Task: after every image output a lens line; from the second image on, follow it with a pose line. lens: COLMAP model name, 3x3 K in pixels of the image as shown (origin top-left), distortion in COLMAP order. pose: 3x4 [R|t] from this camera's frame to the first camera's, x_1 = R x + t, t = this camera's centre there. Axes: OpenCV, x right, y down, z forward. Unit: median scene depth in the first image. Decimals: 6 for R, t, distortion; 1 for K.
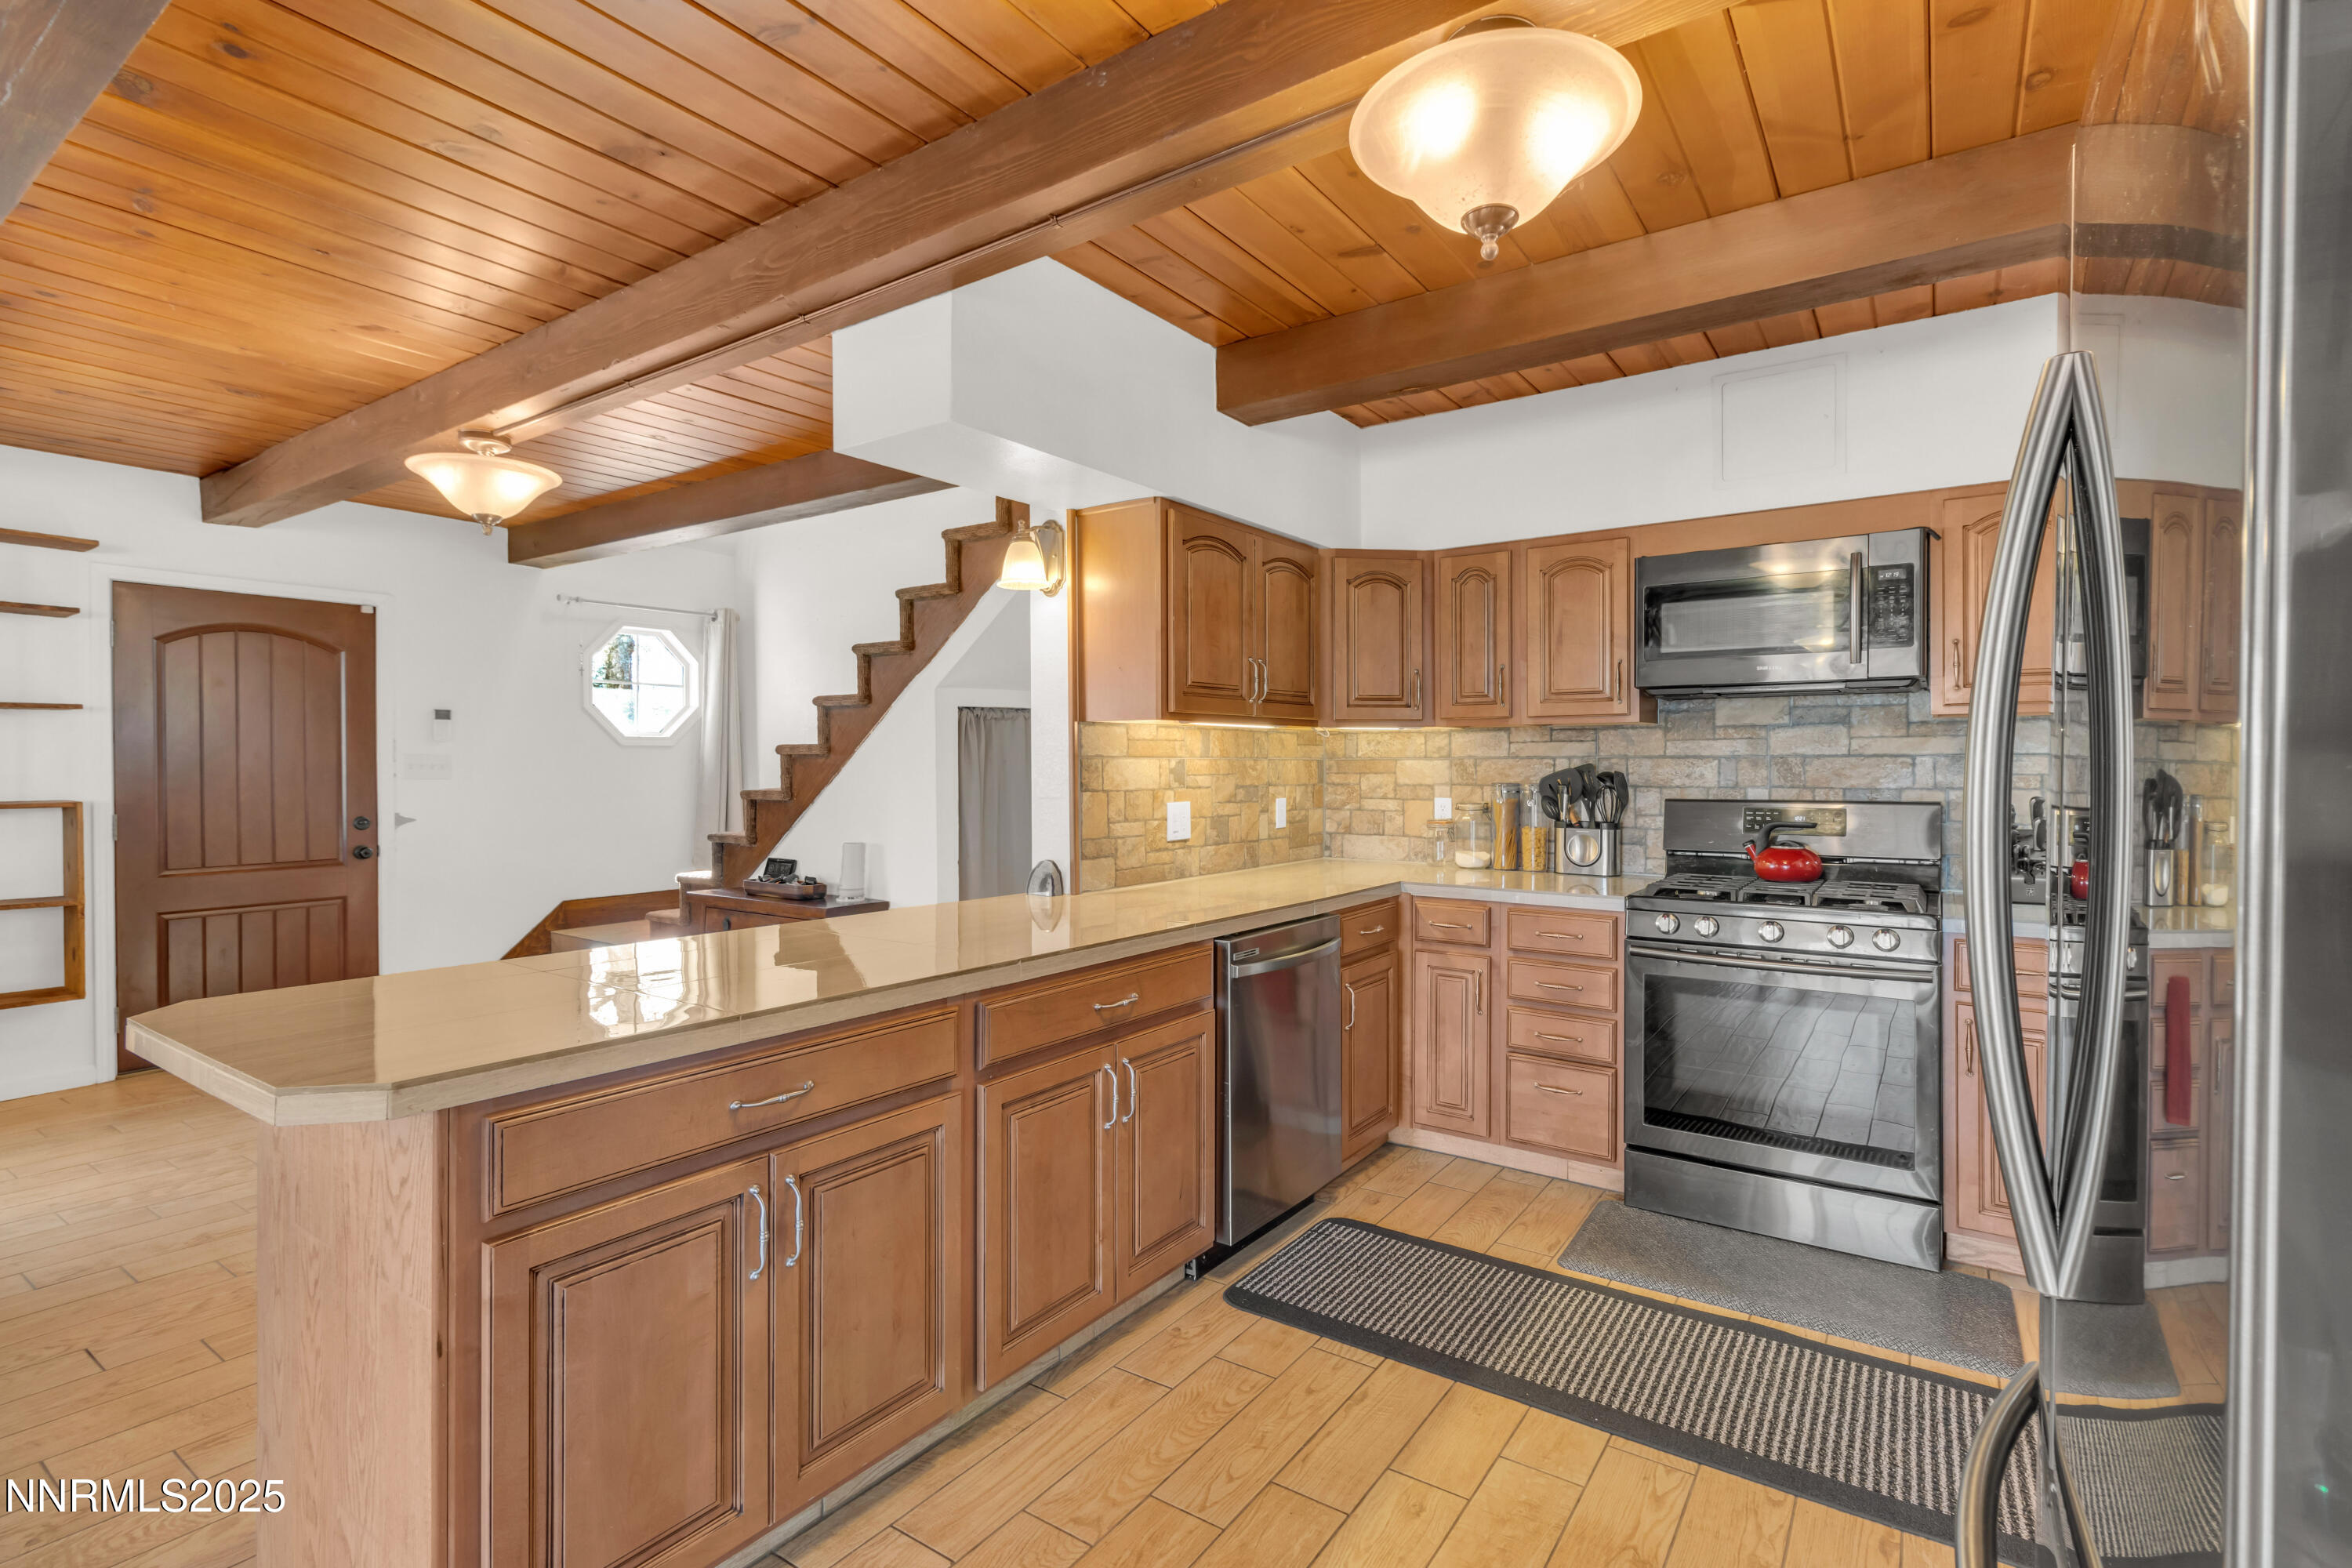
lens RADIAL K [[1097.9, 0, 1190.2], [0, 1097.9, 770.9], [0, 0, 1]] dist [0.000194, 0.001890]
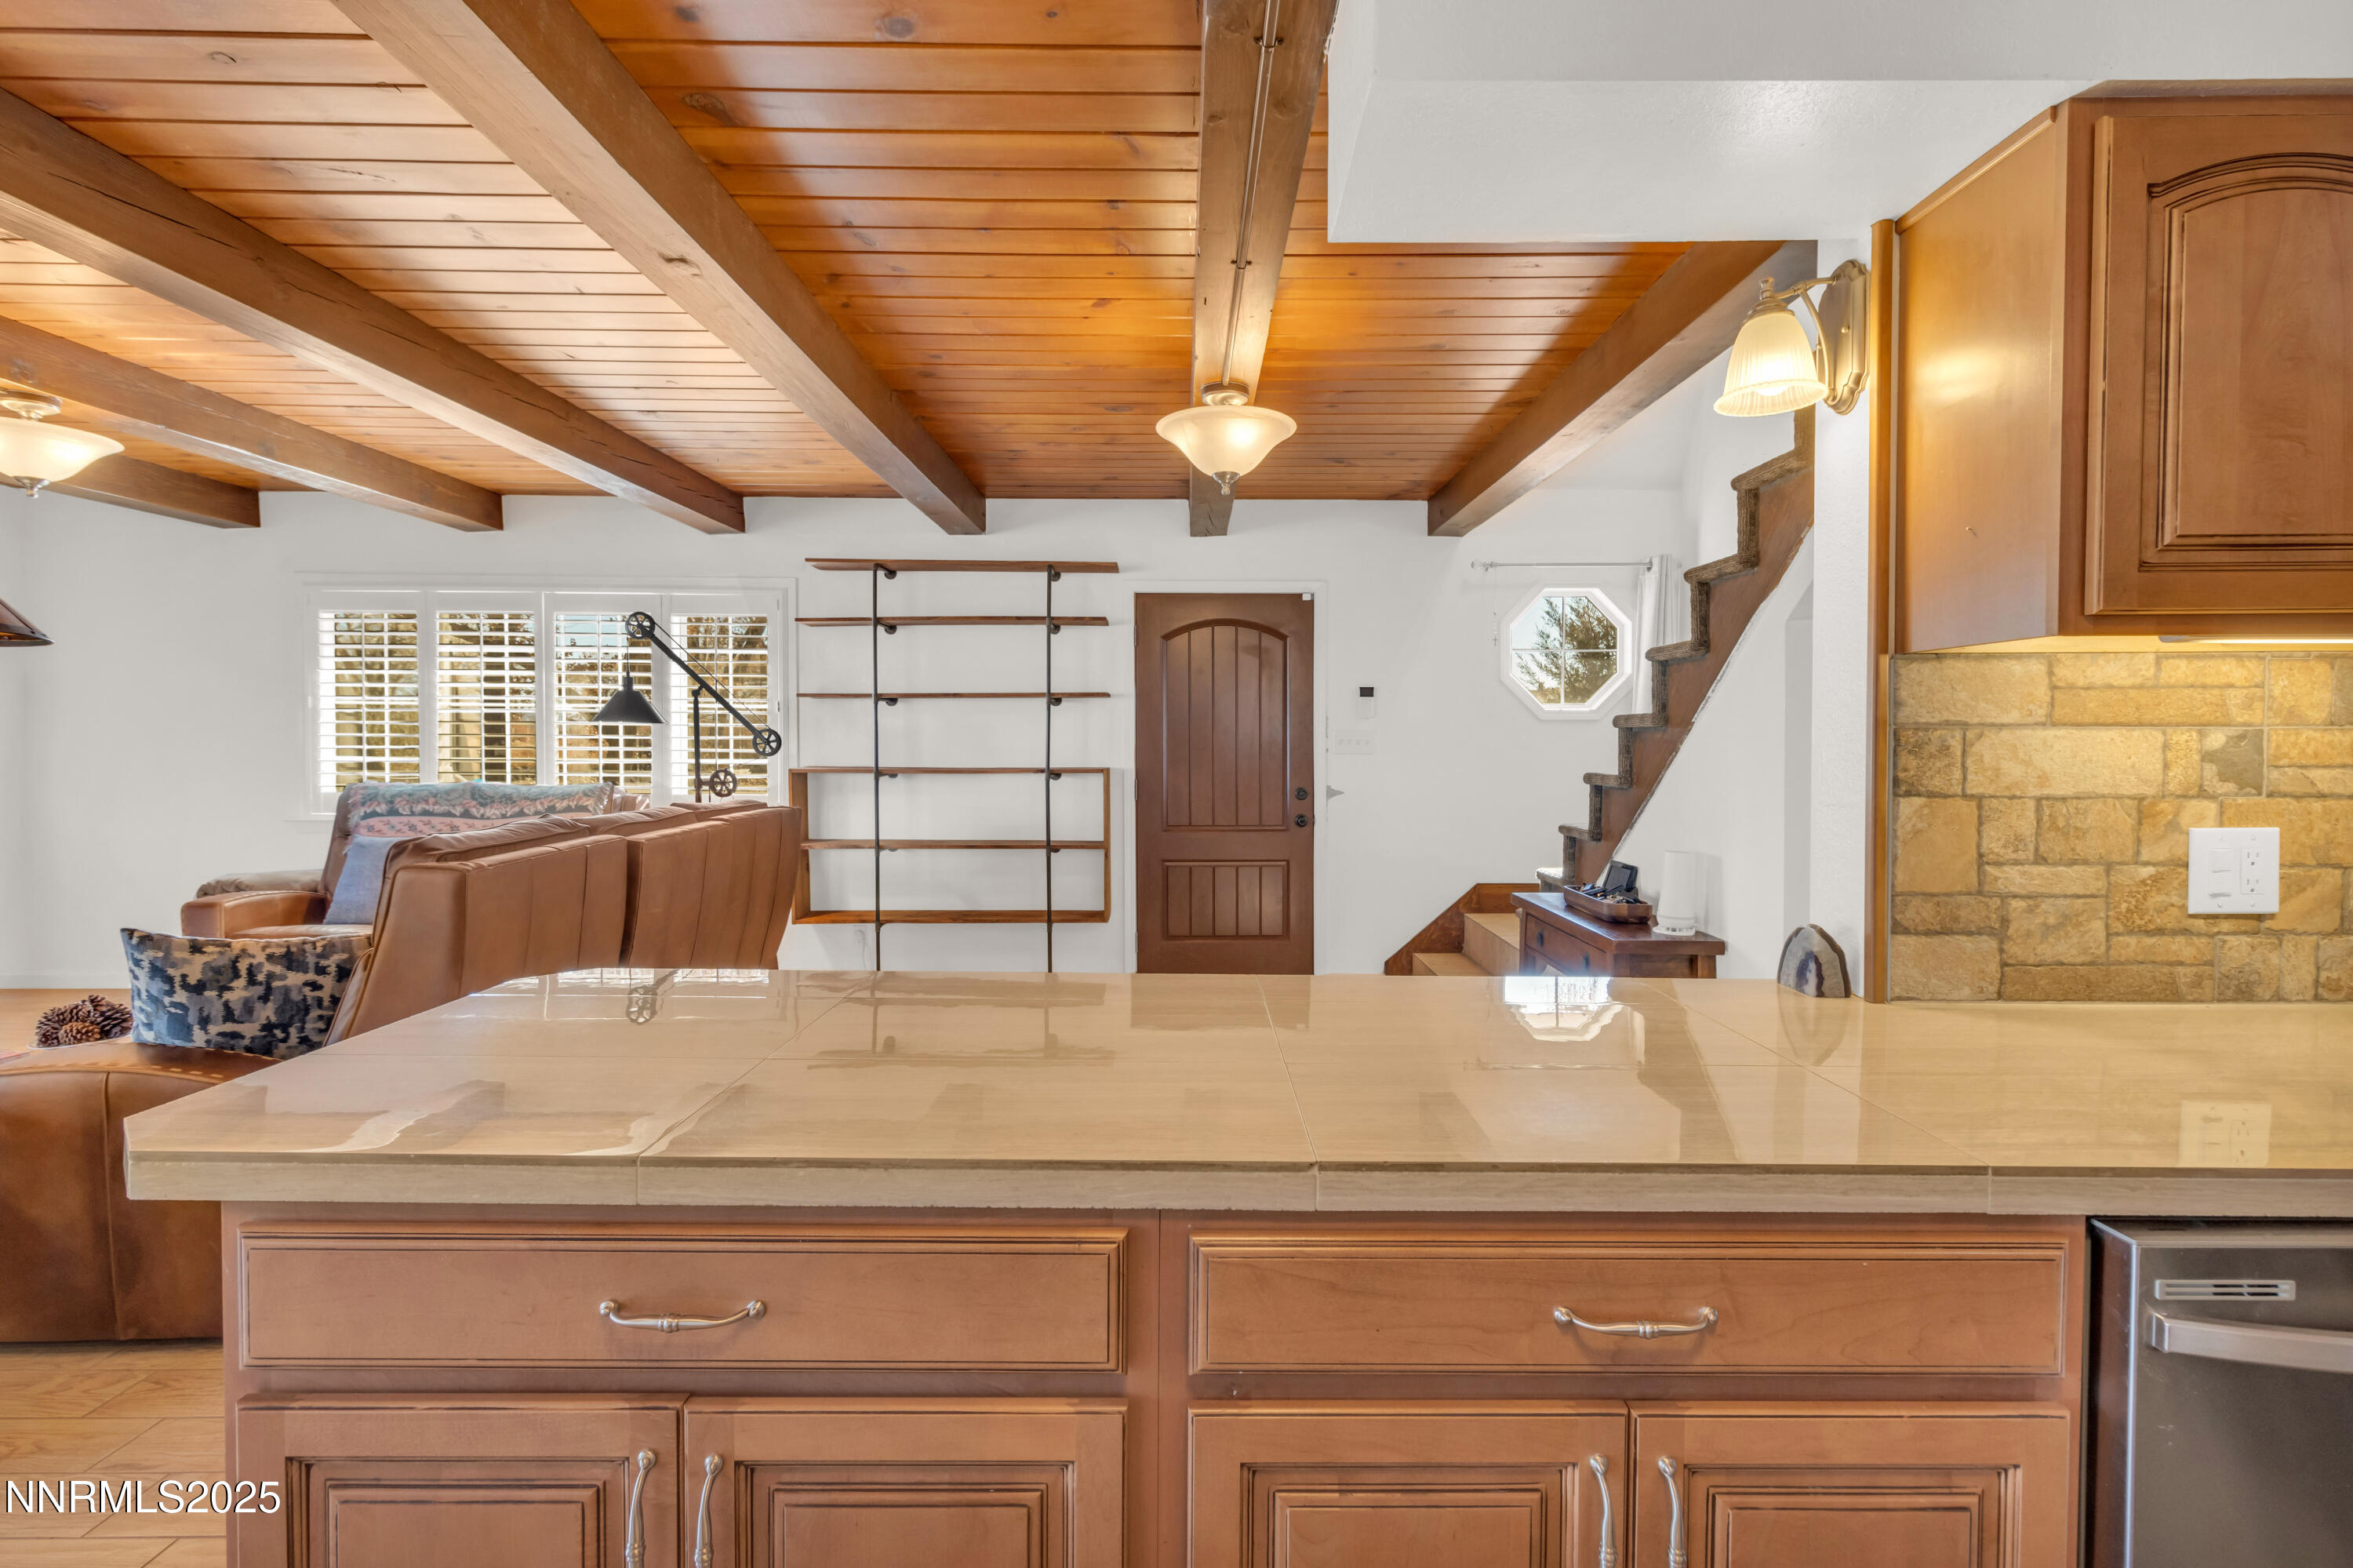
lens RADIAL K [[1098.4, 0, 1190.2], [0, 1098.4, 771.0], [0, 0, 1]] dist [0.000194, 0.001890]
pose [[0.572128, 0.024593, -0.819795, 0.113071], [-0.007331, 0.999664, 0.024873, -0.002056], [0.820131, -0.008221, 0.572116, 0.418599]]
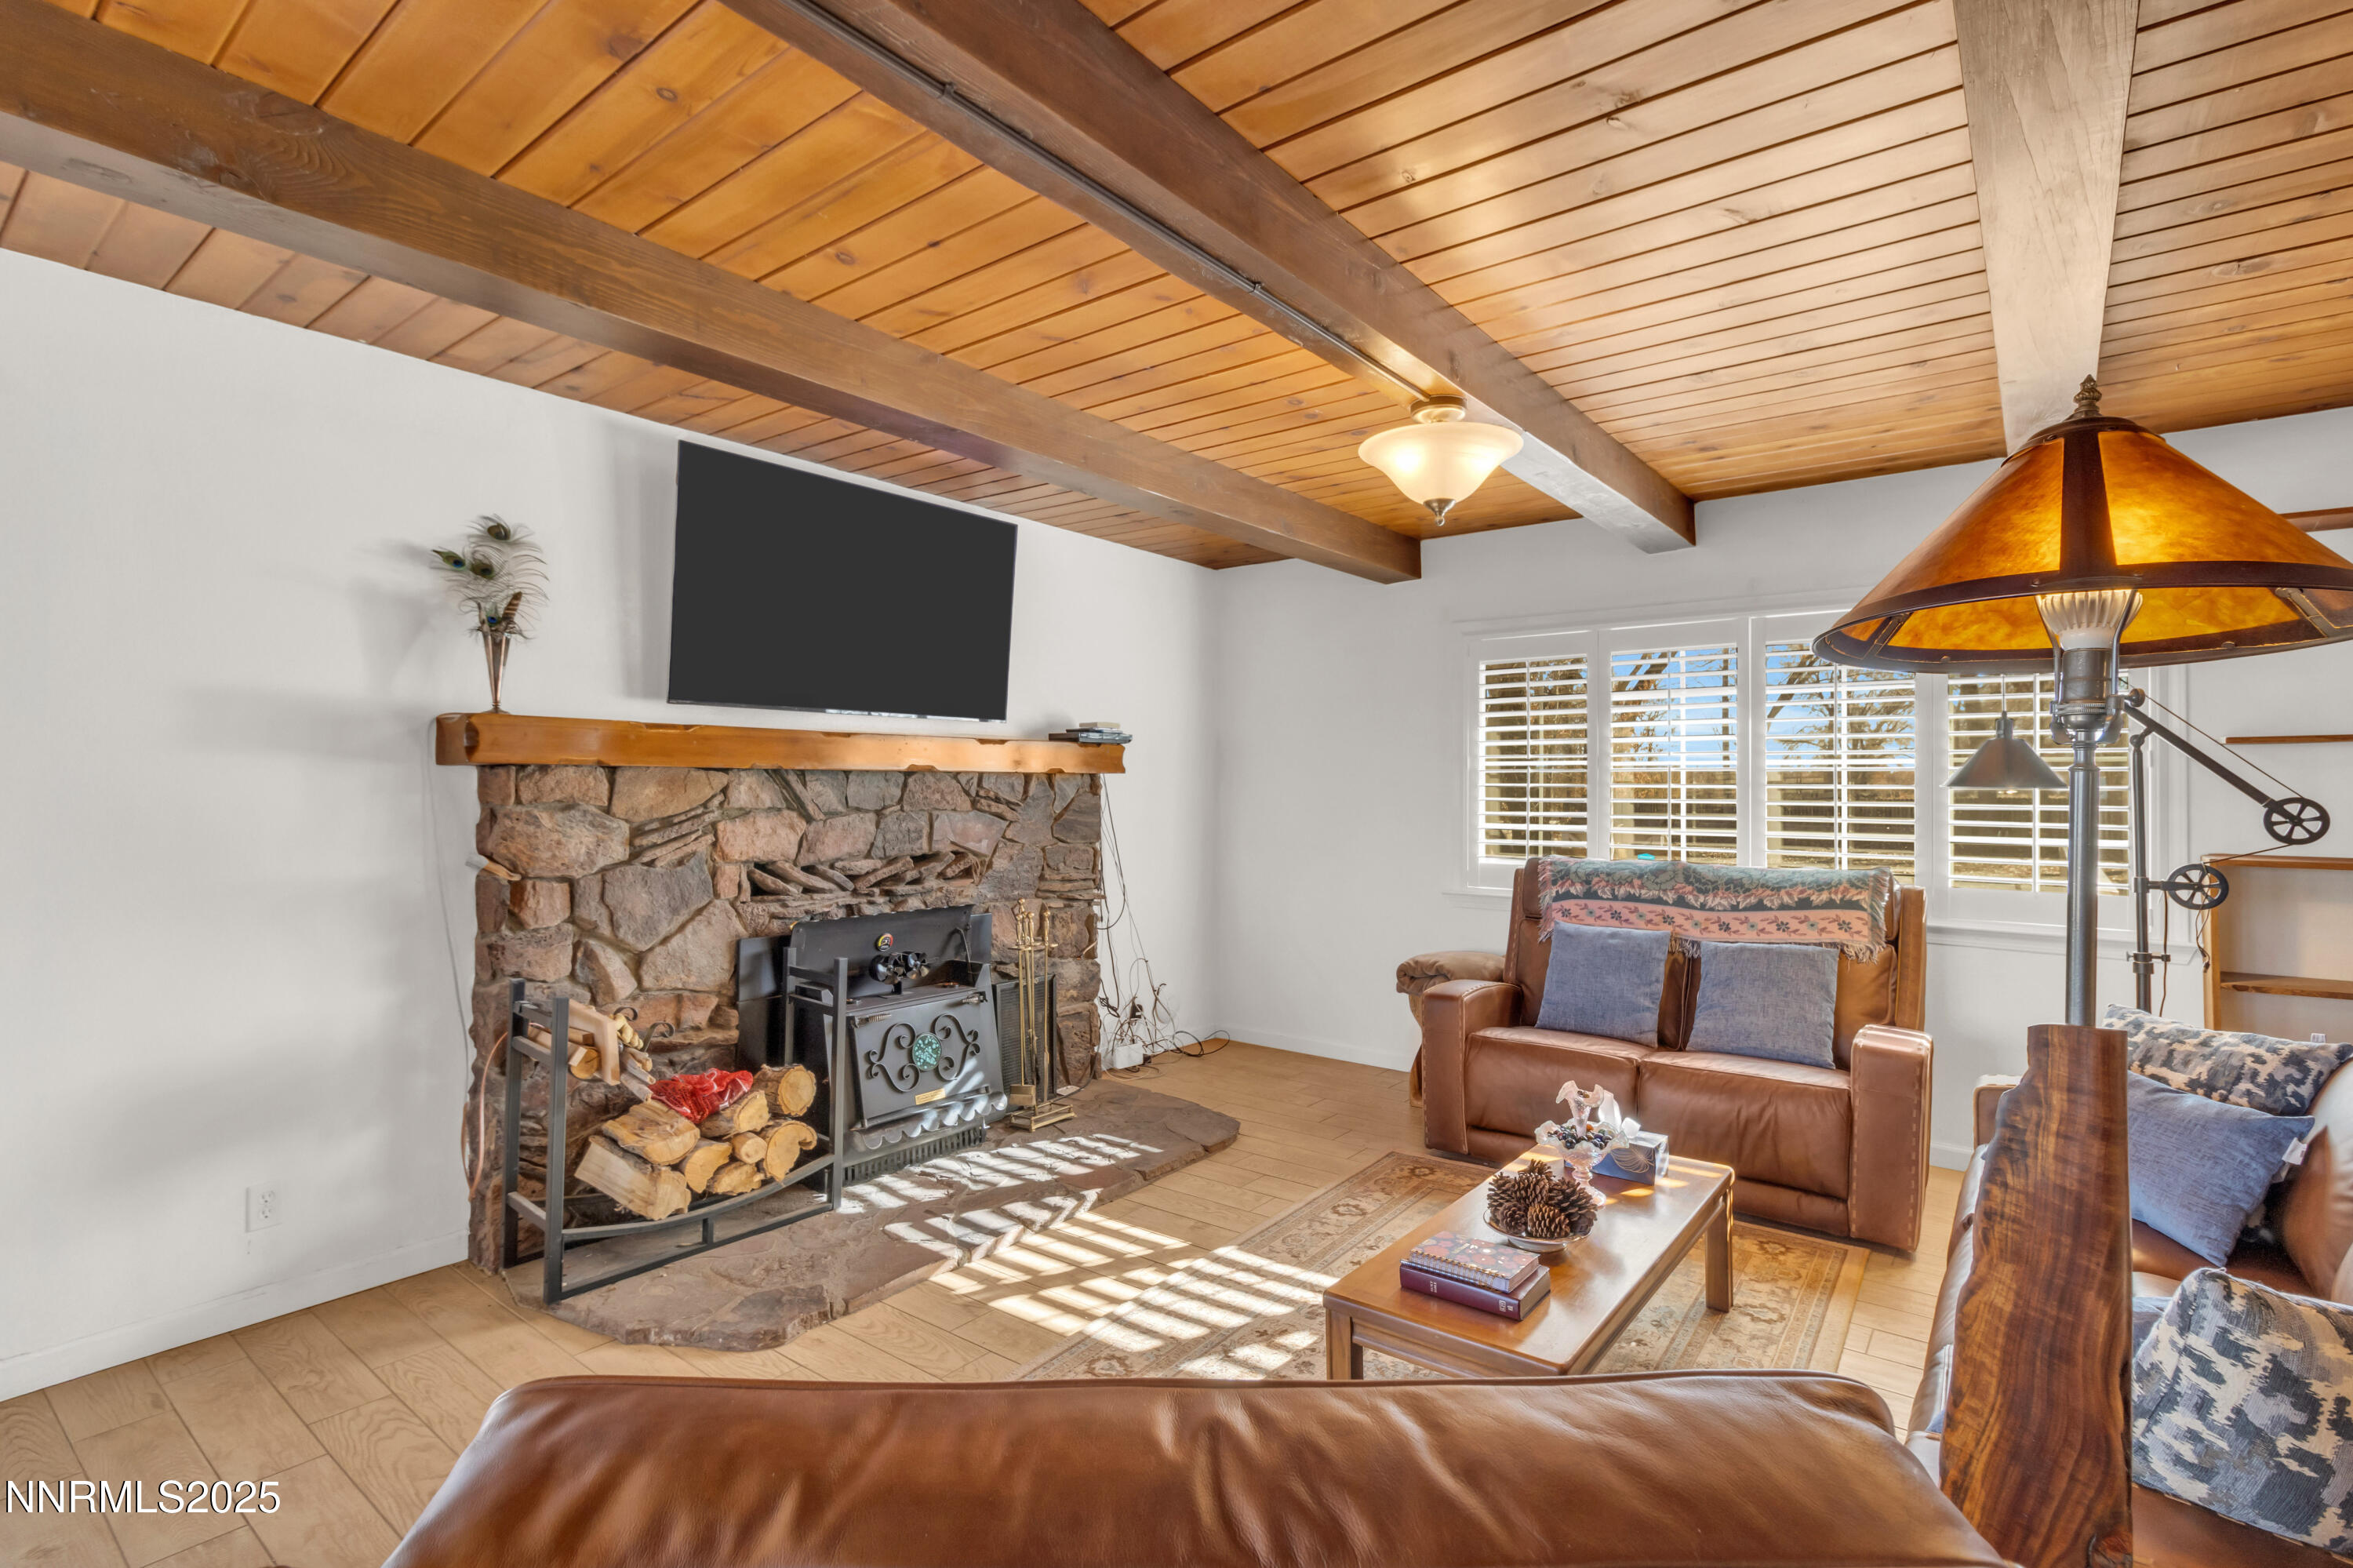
lens RADIAL K [[1098.4, 0, 1192.4], [0, 1098.4, 774.1], [0, 0, 1]] dist [0.000194, 0.001890]
pose [[-0.062626, -0.013380, -0.997947, -0.454846], [-0.008238, 0.999883, -0.012889, -0.016813], [0.998003, 0.007414, -0.062729, 0.019168]]
